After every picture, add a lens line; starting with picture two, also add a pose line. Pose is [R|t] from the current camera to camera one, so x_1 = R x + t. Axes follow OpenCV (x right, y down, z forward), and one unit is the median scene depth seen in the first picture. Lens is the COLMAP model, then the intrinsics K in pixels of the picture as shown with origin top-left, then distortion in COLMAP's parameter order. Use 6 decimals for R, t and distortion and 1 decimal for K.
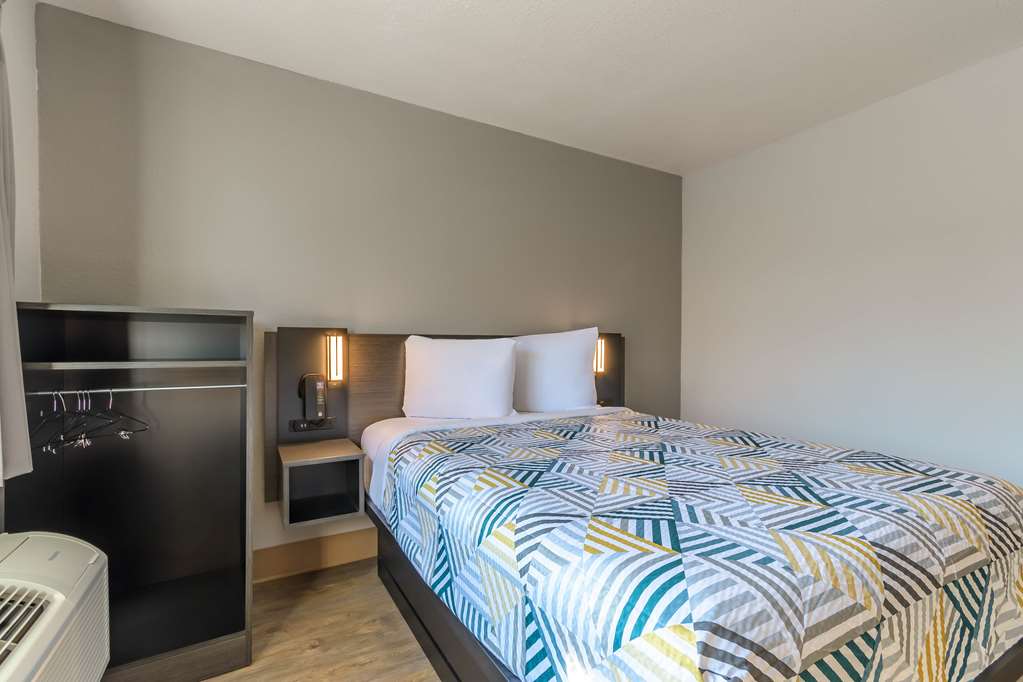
lens RADIAL K [[462.4, 0, 504.2], [0, 462.4, 344.8], [0, 0, 1]] dist [0.001050, 0.000954]
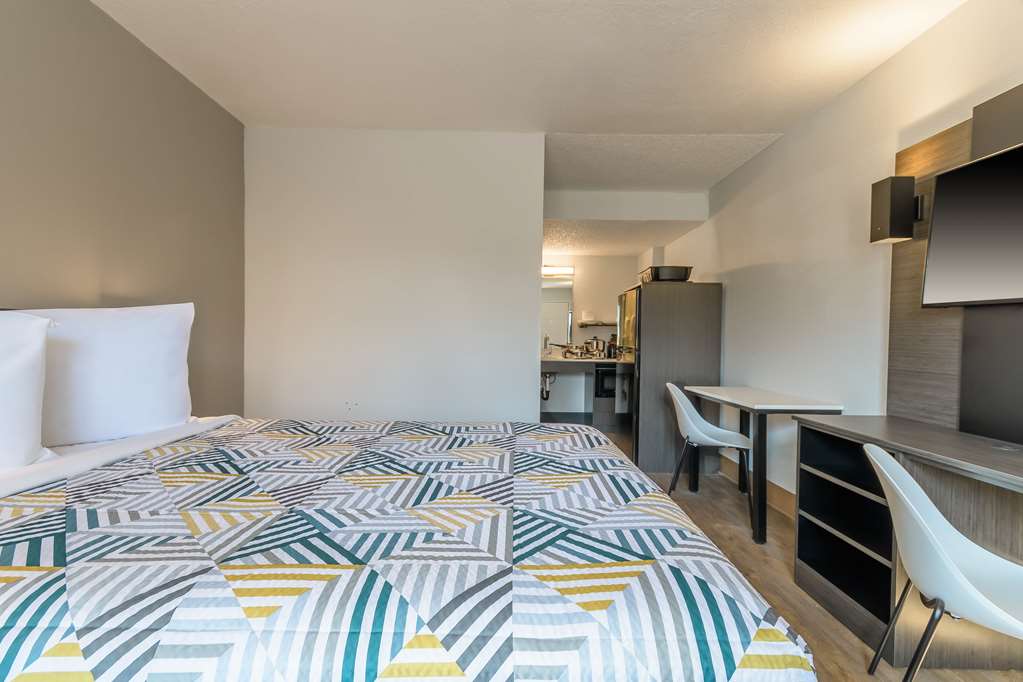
lens RADIAL K [[450.5, 0, 507.5], [0, 450.5, 383.0], [0, 0, 1]] dist [-0.006539, -0.000538]
pose [[0.493843, -0.083708, 0.865513, -0.247235], [-0.012361, 0.994579, 0.103243, -0.000904], [-0.869463, -0.061685, 0.490131, 0.386417]]
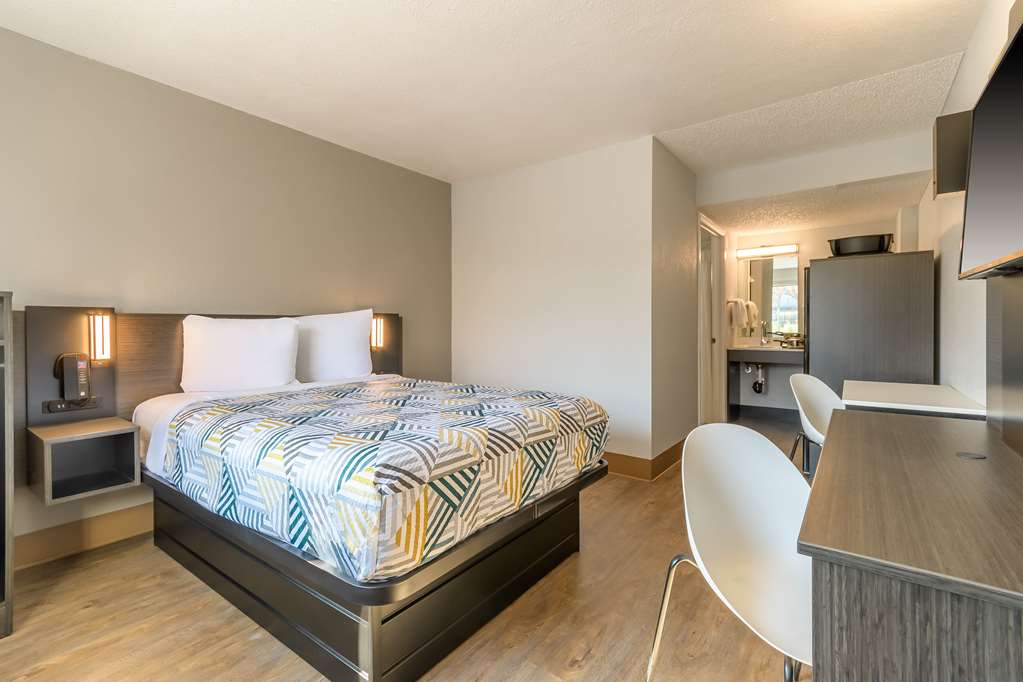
lens RADIAL K [[462.4, 0, 502.1], [0, 462.4, 327.8], [0, 0, 1]] dist [0.001050, 0.000954]
pose [[0.916151, -0.005430, 0.400796, 0.042916], [0.001187, 0.999941, 0.010834, -0.002595], [-0.400831, -0.009450, 0.916103, -0.378237]]
